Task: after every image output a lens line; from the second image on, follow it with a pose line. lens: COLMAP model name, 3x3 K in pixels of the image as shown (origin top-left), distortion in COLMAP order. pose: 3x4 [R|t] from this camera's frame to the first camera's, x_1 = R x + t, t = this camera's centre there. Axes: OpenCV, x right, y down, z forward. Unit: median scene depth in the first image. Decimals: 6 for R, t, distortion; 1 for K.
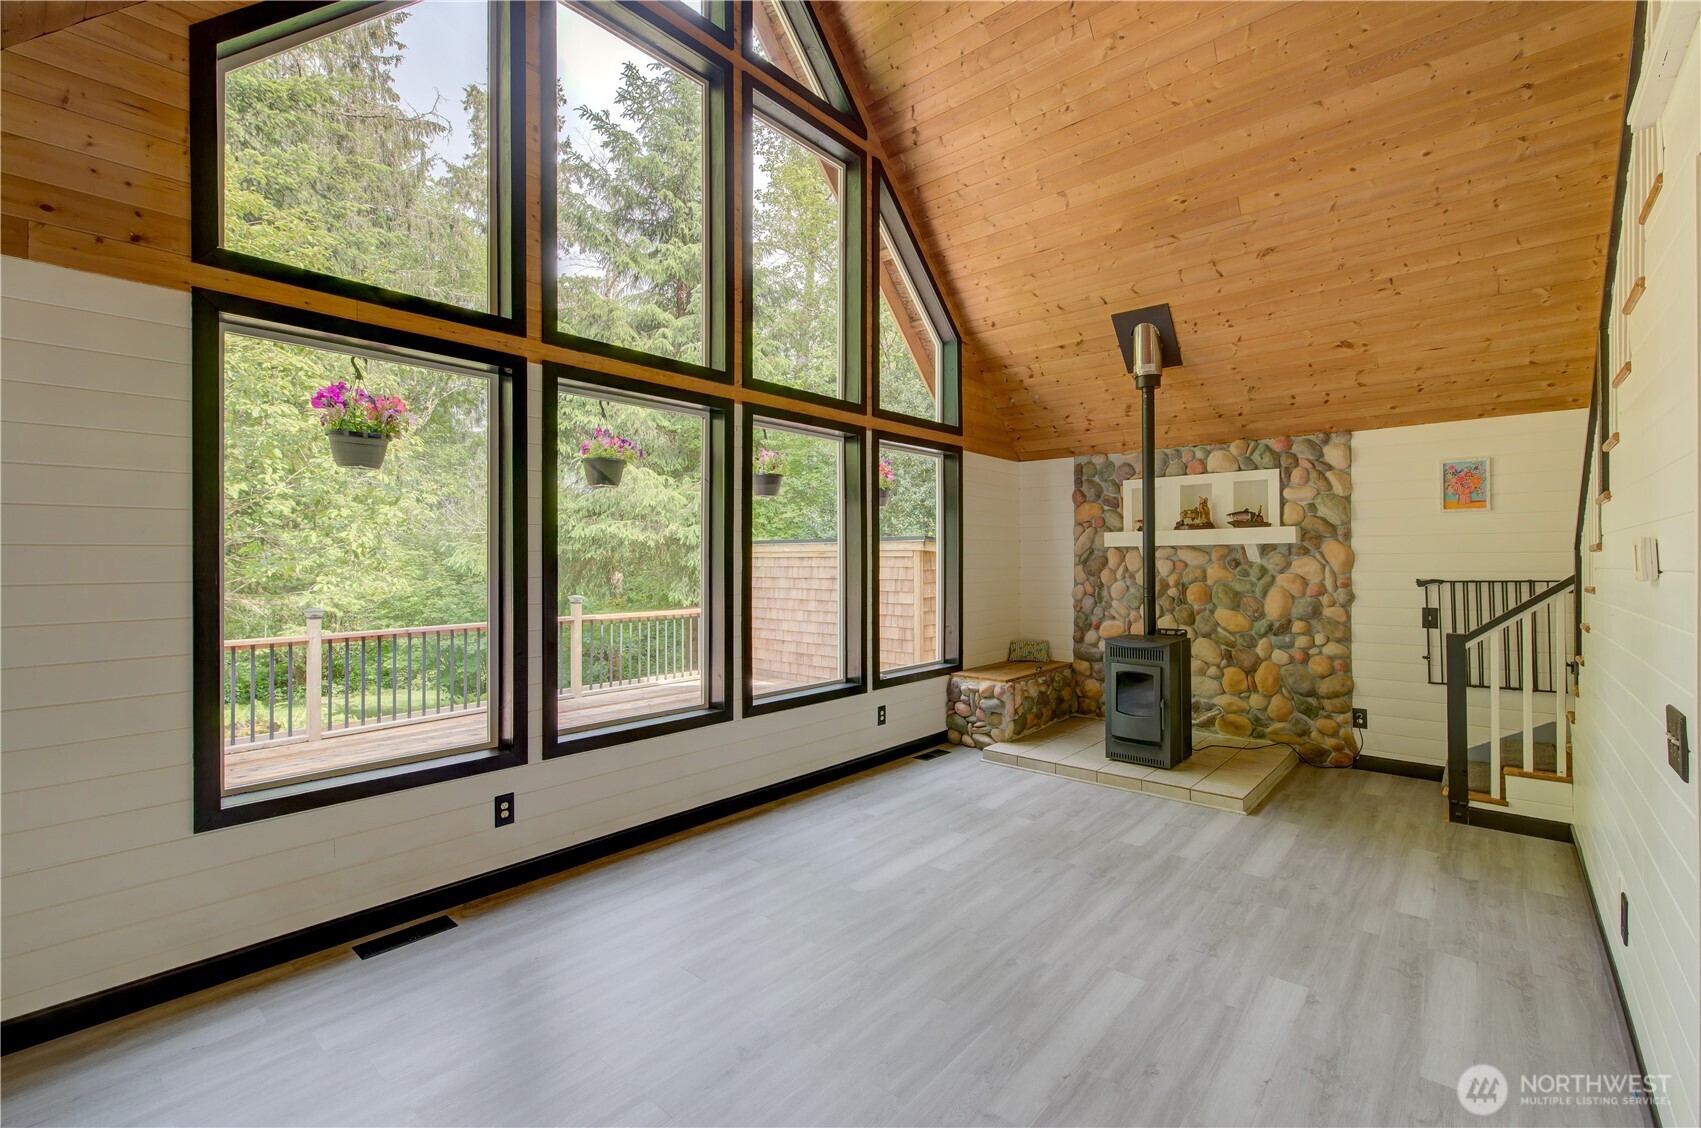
lens RADIAL K [[731.0, 0, 858.0], [0, 731.0, 556.0], [0, 0, 1]] dist [-0.003729, -0.000015]
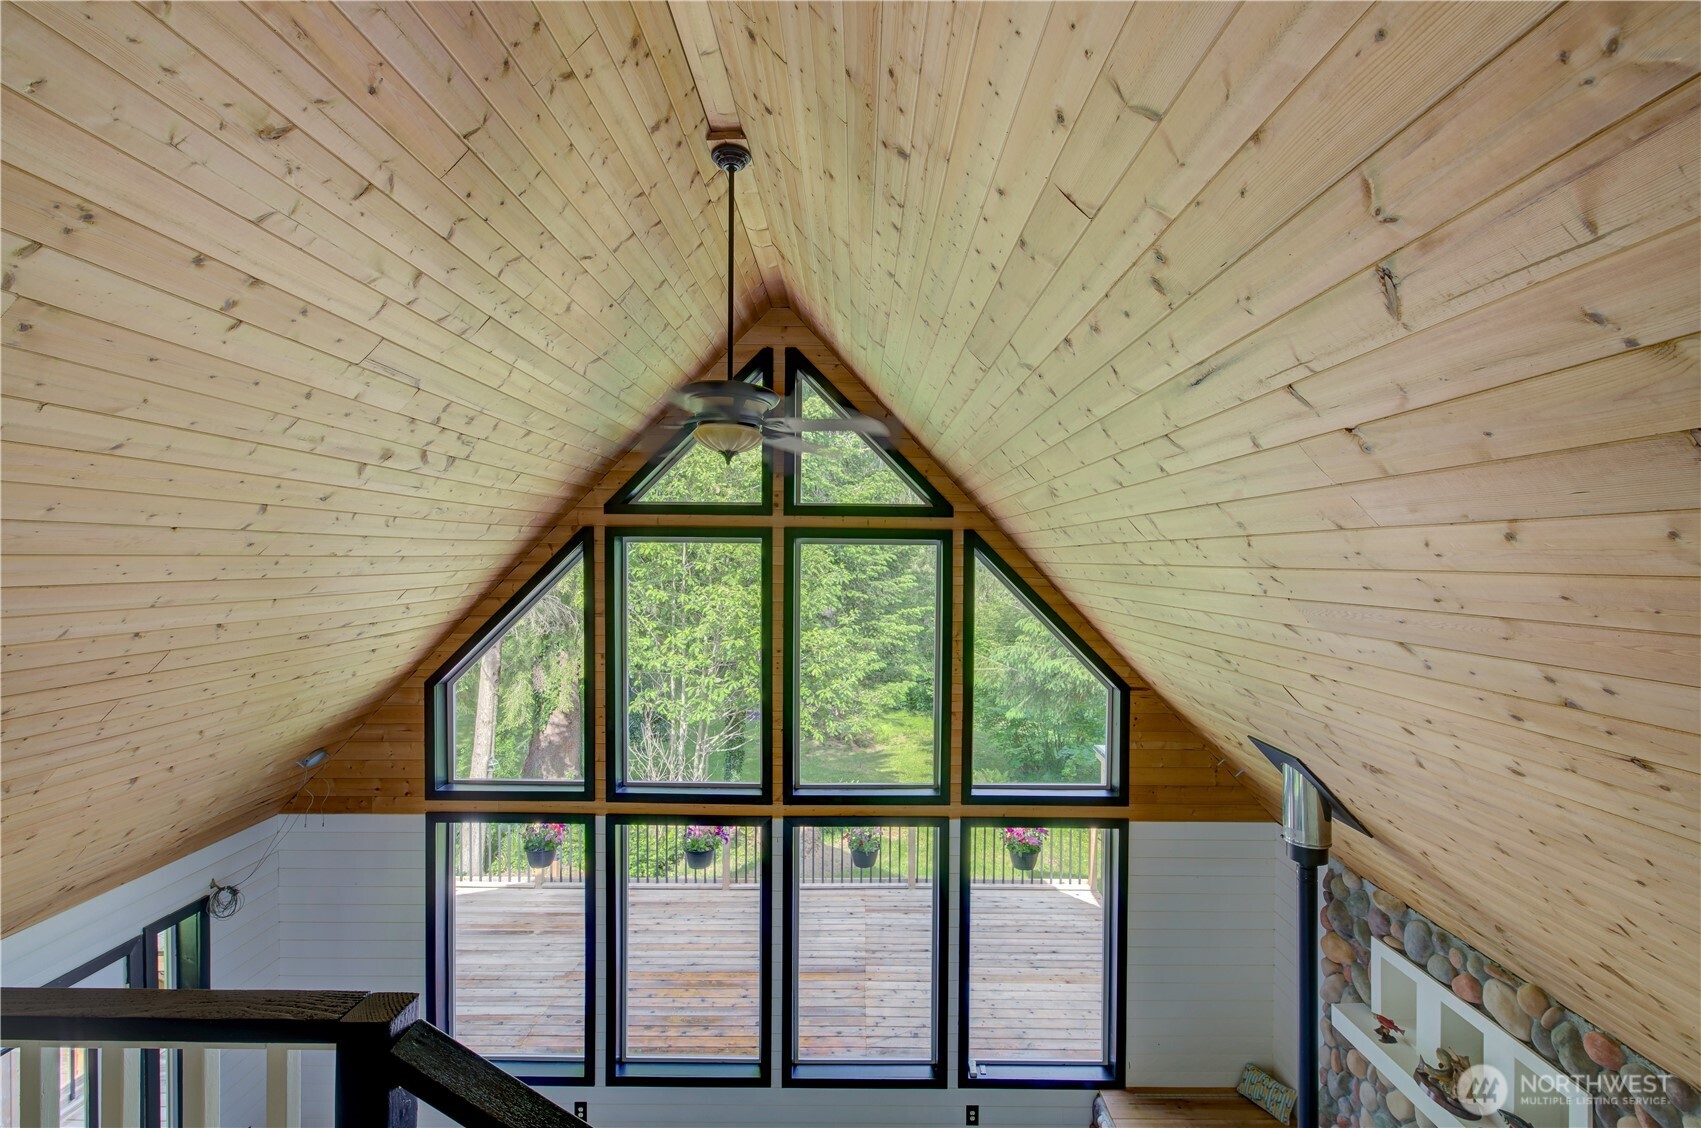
lens RADIAL K [[723.7, 0, 850.5], [0, 723.7, 564.0], [0, 0, 1]] dist [-0.002428, 0.000422]
pose [[0.657239, 0.016622, -0.753499, 0.695210], [-0.002533, 0.999800, 0.019846, -0.574362], [0.753678, -0.011136, 0.657149, 0.307254]]
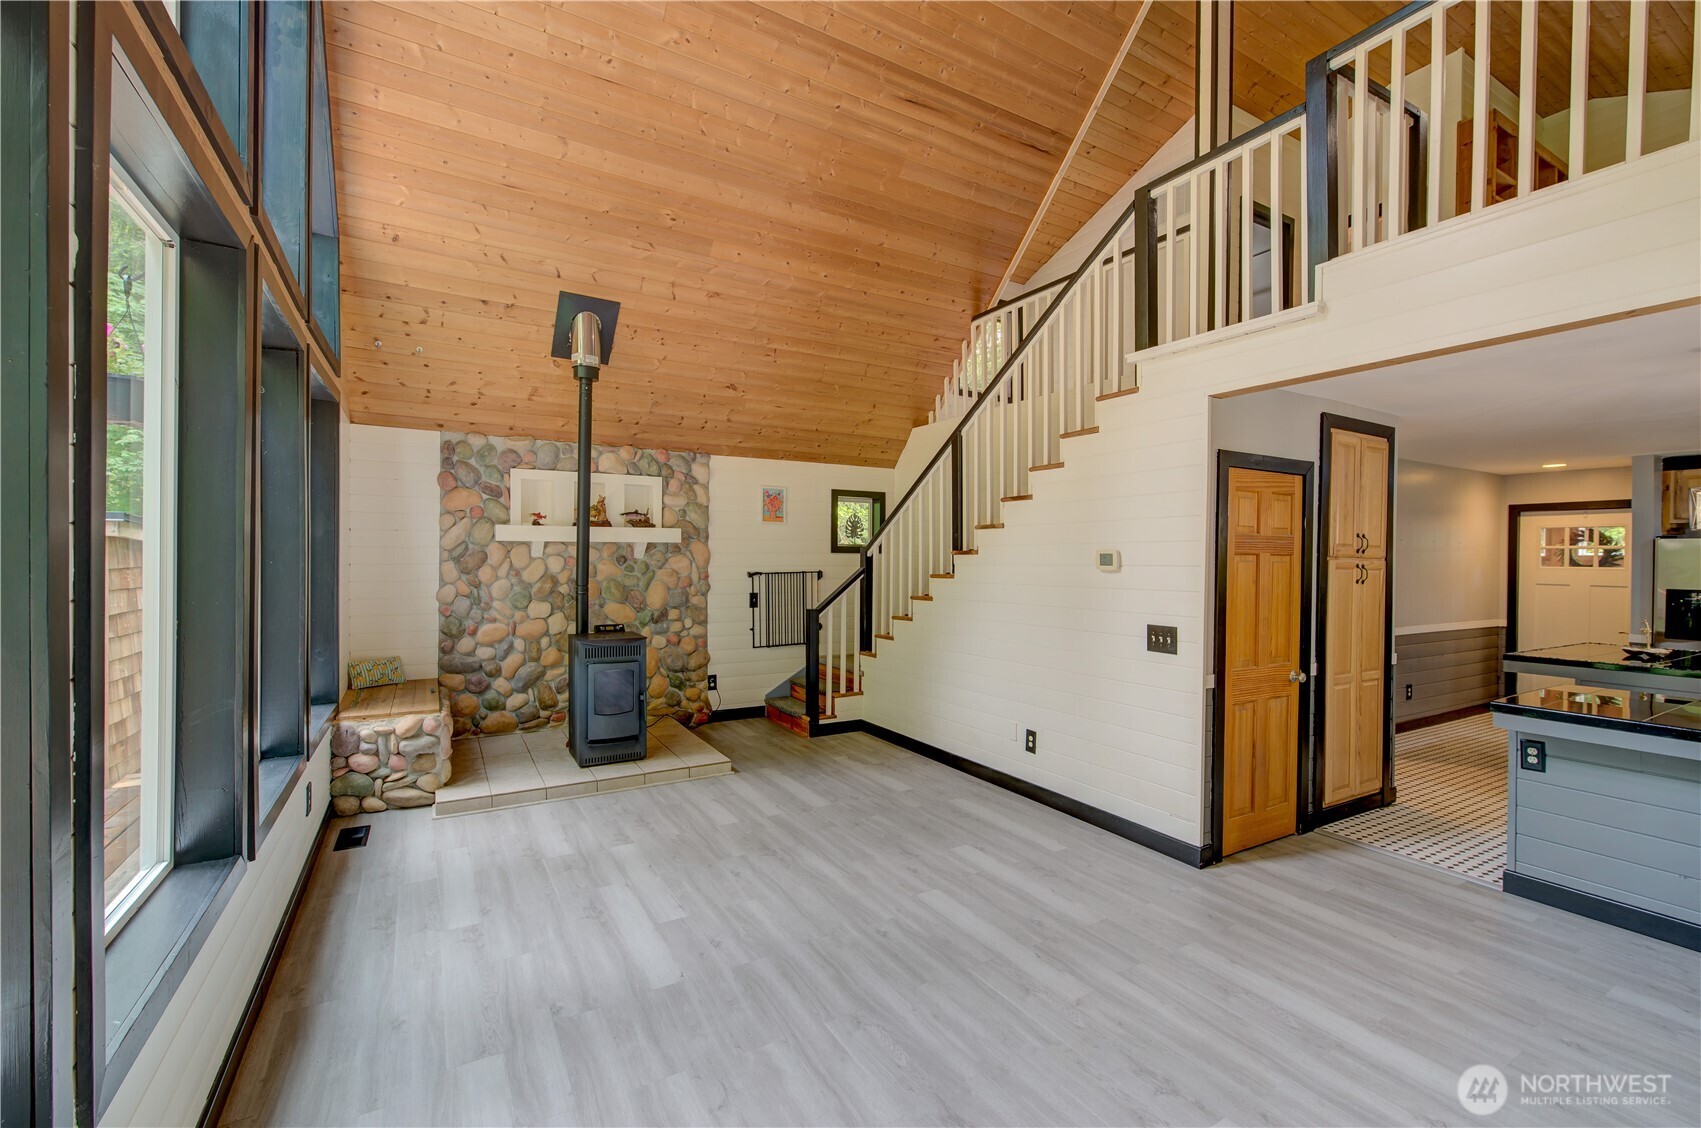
lens RADIAL K [[723.7, 0, 850.5], [0, 723.7, 564.0], [0, 0, 1]] dist [-0.002428, 0.000422]
pose [[0.320896, -0.003249, 0.947109, -0.457159], [-0.013946, 0.999869, 0.008155, 0.003182], [-0.947012, -0.015825, 0.320809, 0.400340]]
